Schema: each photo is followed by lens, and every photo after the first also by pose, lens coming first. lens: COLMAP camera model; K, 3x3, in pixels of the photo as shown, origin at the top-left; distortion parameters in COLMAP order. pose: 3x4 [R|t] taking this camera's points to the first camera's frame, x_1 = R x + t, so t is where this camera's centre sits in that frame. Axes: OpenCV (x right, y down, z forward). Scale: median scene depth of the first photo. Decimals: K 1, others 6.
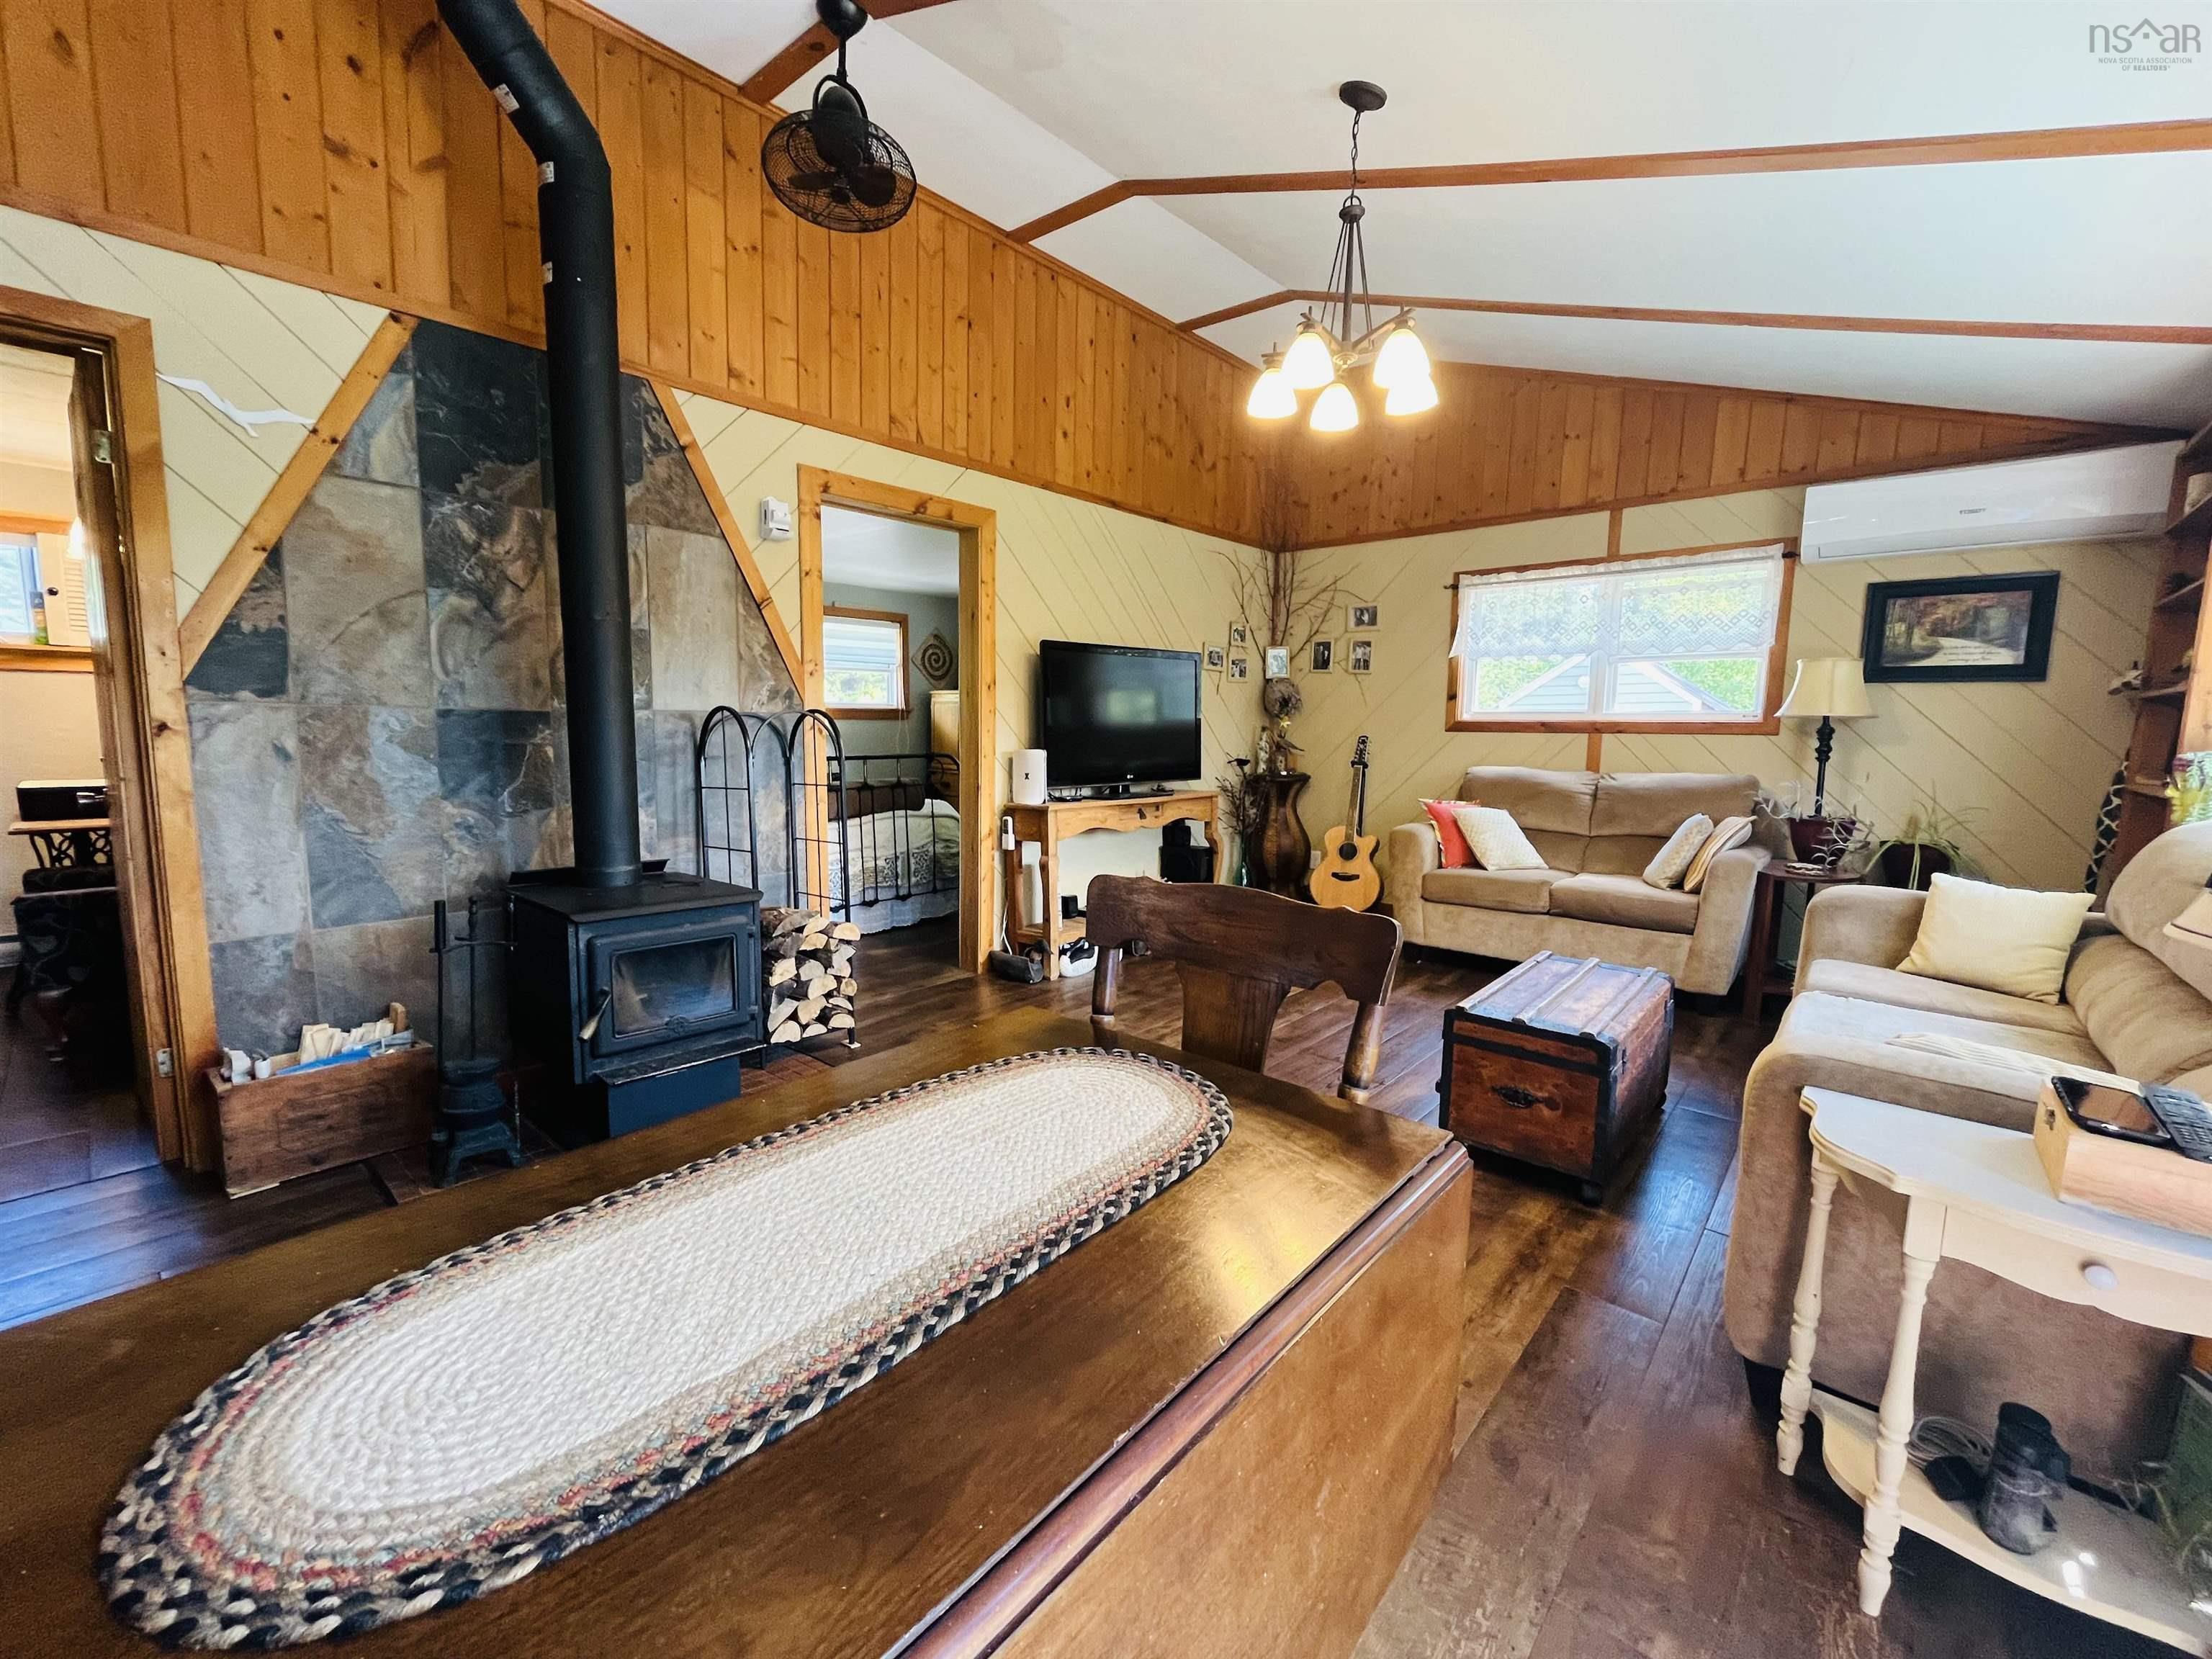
lens RADIAL K [[905.1, 0, 1100.7], [0, 905.1, 824.8], [0, 0, 1]] dist [-0.002000, -0.000354]
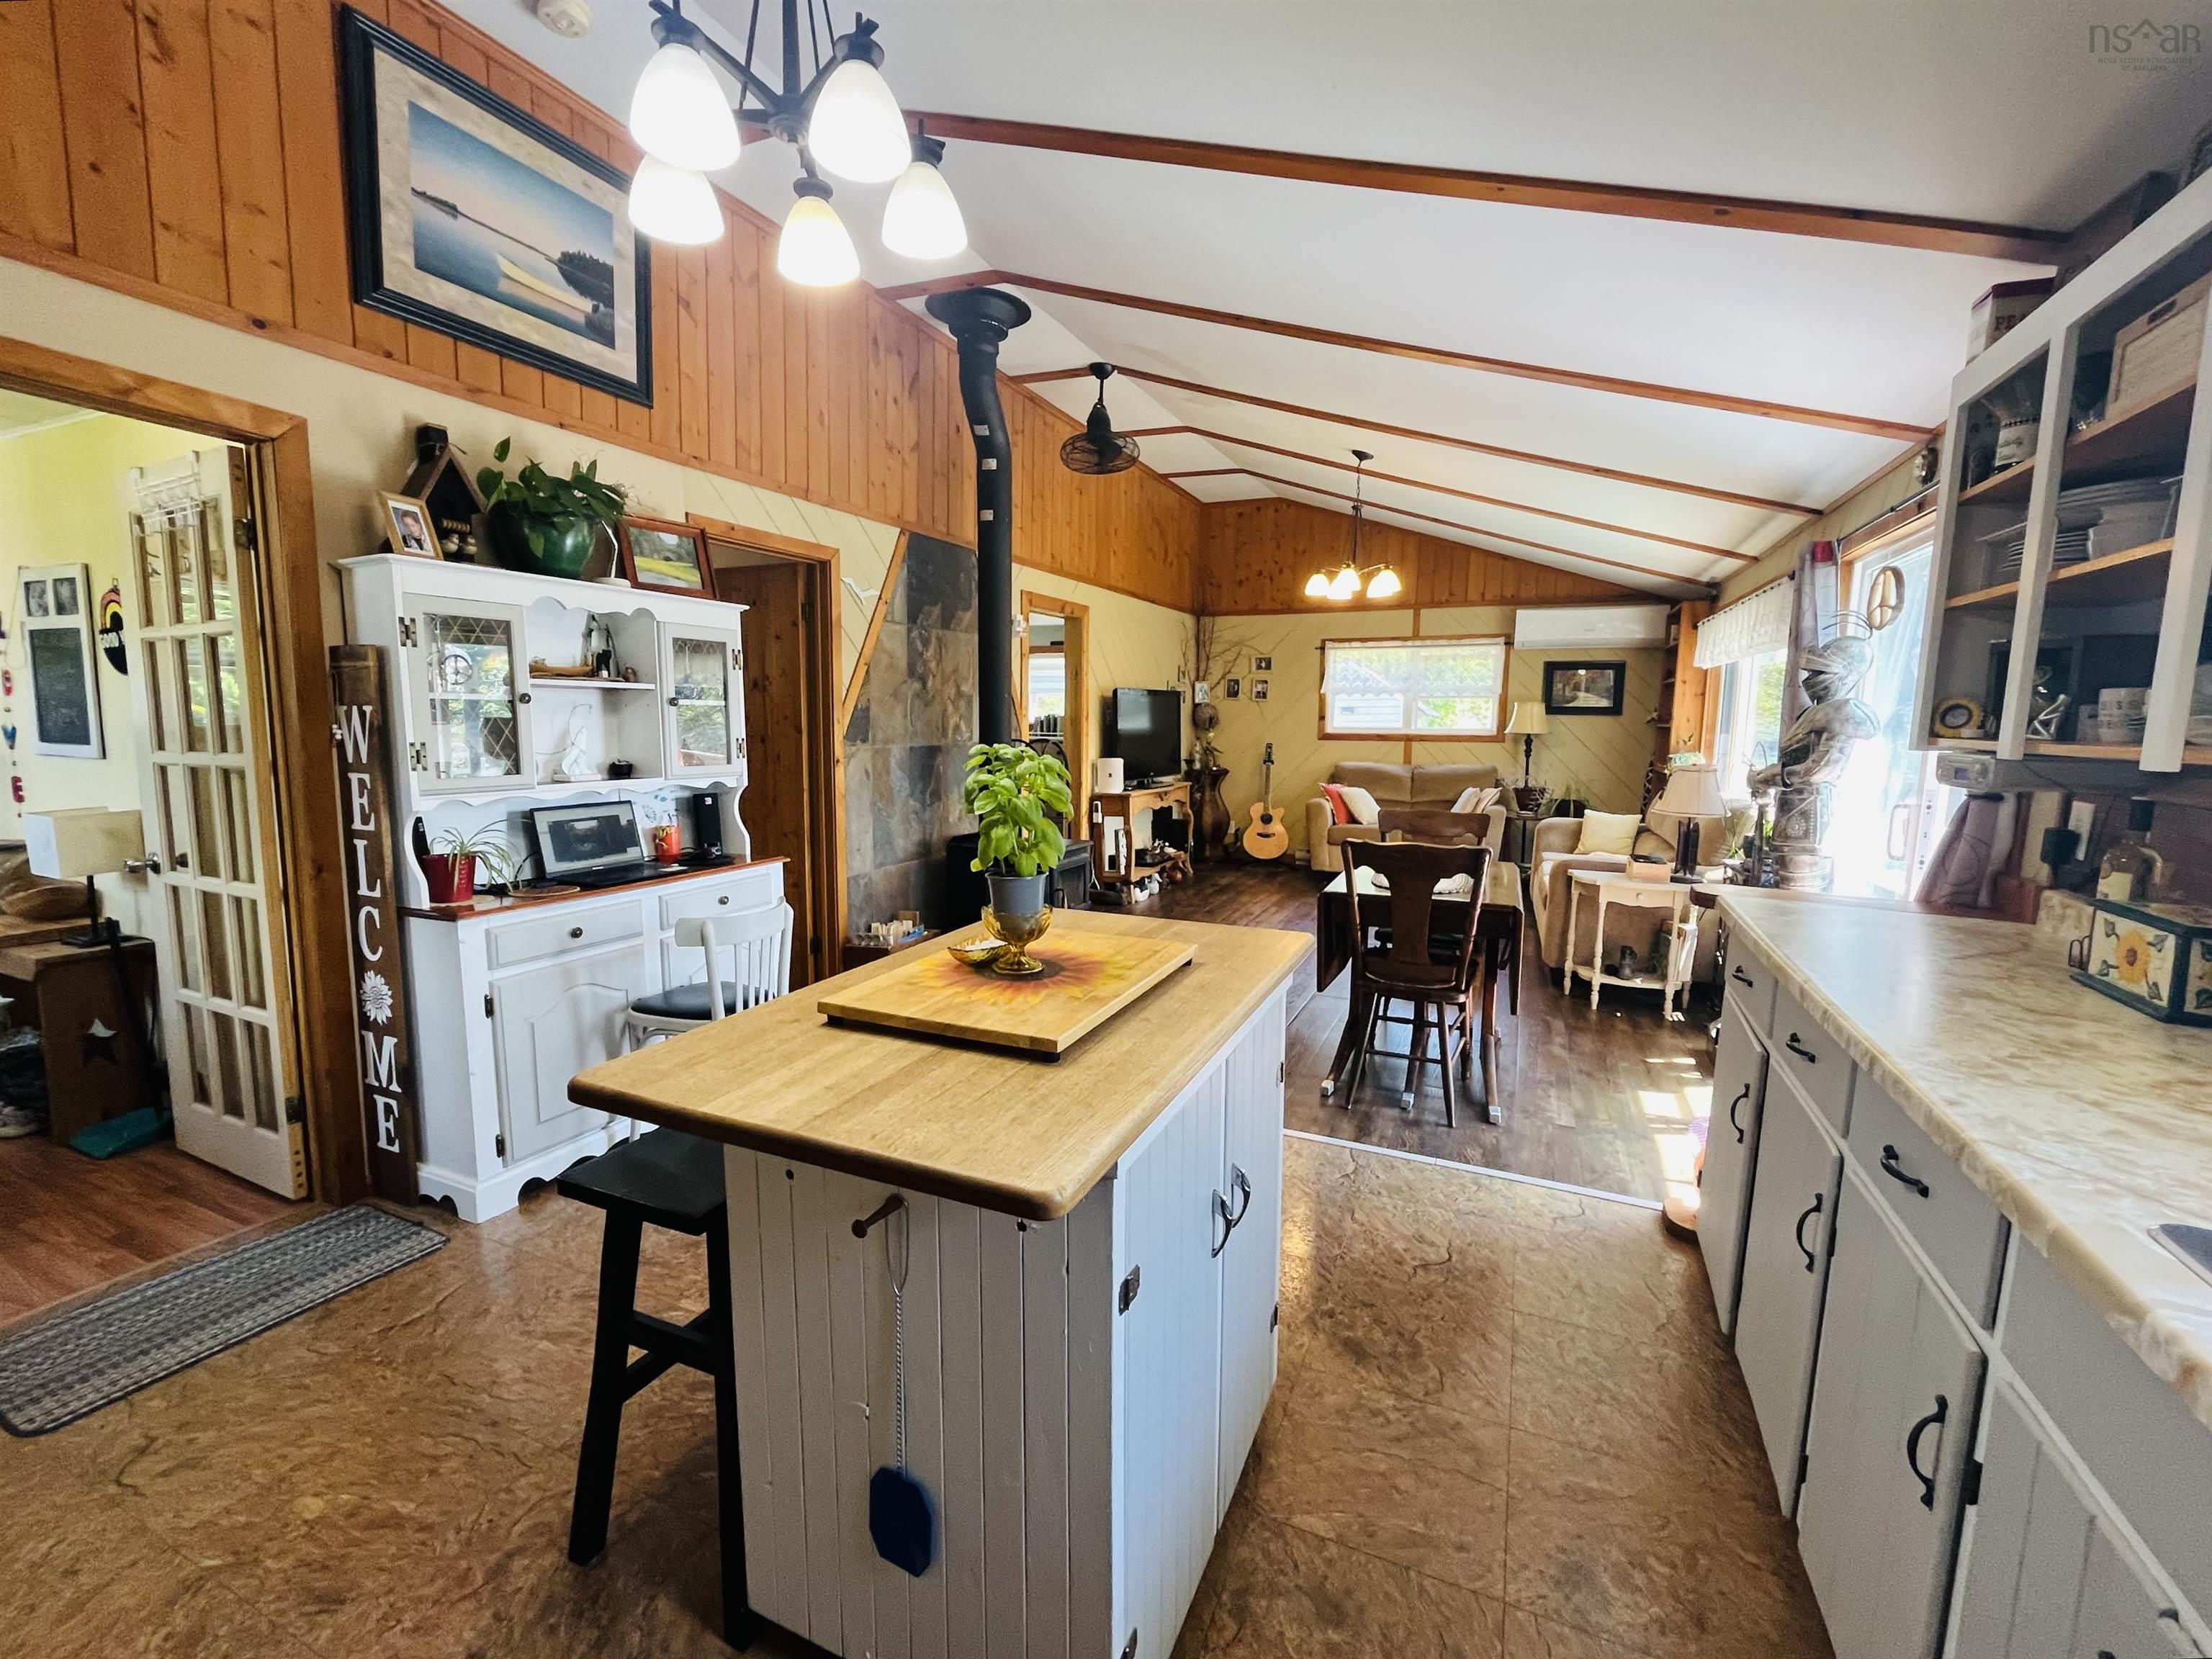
lens RADIAL K [[944.4, 0, 1101.0], [0, 944.4, 824.1], [0, 0, 1]] dist [-0.002348, -0.000057]
pose [[0.953211, -0.039286, 0.299743, -0.593744], [0.037238, 0.999228, 0.012543, 0.009909], [-0.300005, -0.000794, 0.953937, -0.559134]]
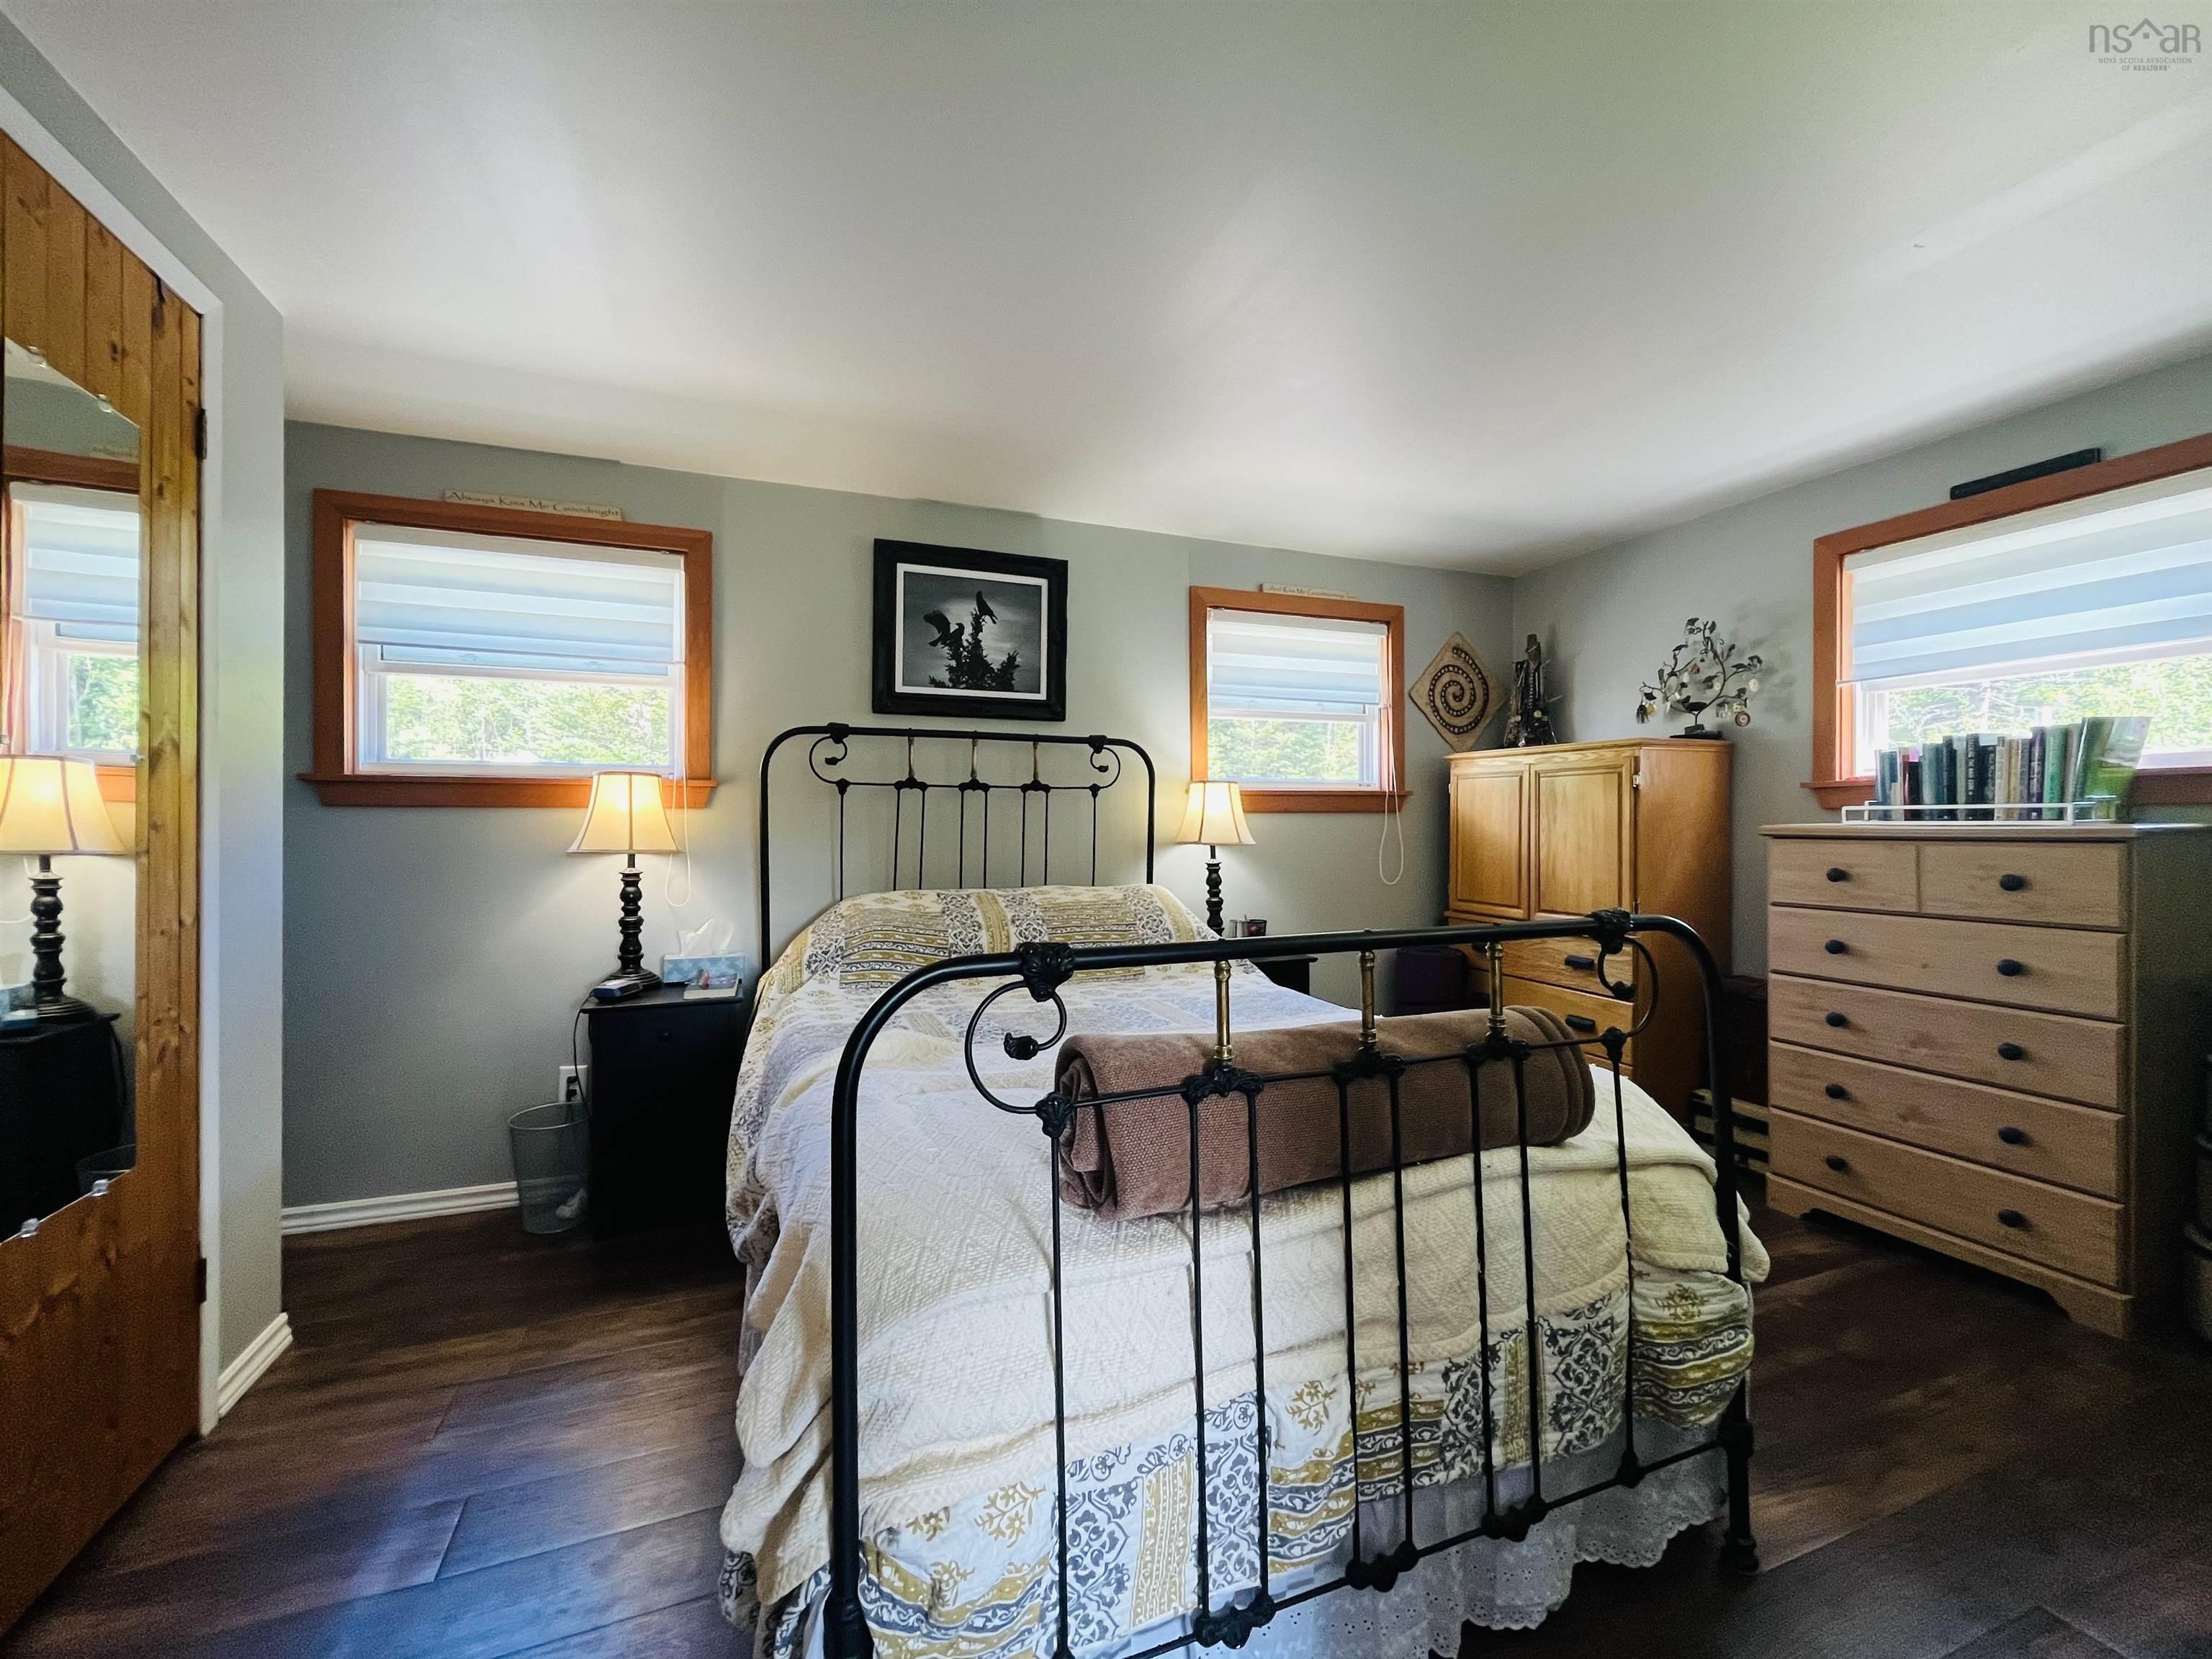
lens RADIAL K [[900.7, 0, 1102.7], [0, 900.7, 827.6], [0, 0, 1]] dist [-0.001748, -0.000042]
pose [[0.896074, -0.012249, -0.443736, -0.255968], [-0.038911, 0.993604, -0.106002, -0.089301], [0.442197, 0.112252, 0.889866, 0.887699]]
